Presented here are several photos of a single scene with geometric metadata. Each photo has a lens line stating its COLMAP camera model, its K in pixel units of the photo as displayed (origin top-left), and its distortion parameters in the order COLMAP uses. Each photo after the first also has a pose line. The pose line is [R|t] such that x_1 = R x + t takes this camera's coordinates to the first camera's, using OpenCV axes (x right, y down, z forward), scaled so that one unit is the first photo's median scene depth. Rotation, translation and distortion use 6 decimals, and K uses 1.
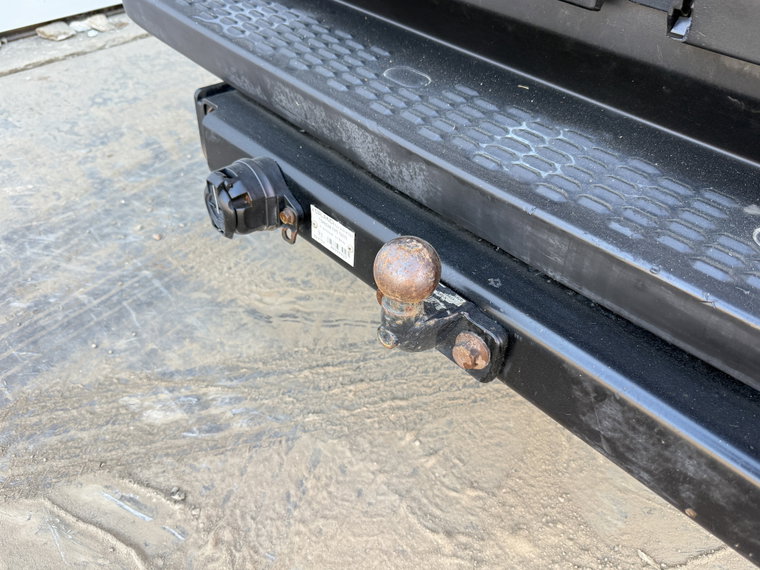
lens RADIAL K [[600.9, 0, 380.0], [0, 600.9, 285.0], [0, 0, 1]] dist [-0.005032, -0.004317]
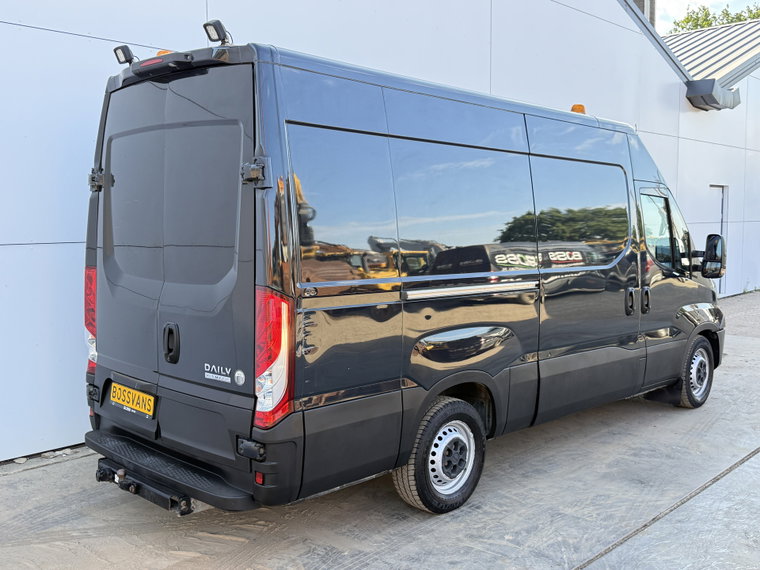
lens RADIAL K [[797.0, 0, 380.0], [0, 797.0, 285.0], [0, 0, 1]] dist [0.007352, 0.008490]
pose [[0.999768, -0.003338, 0.021295, 1.368535], [0.015413, 0.801340, -0.598011, 1.828248], [-0.015068, 0.598200, 0.801205, -3.774988]]
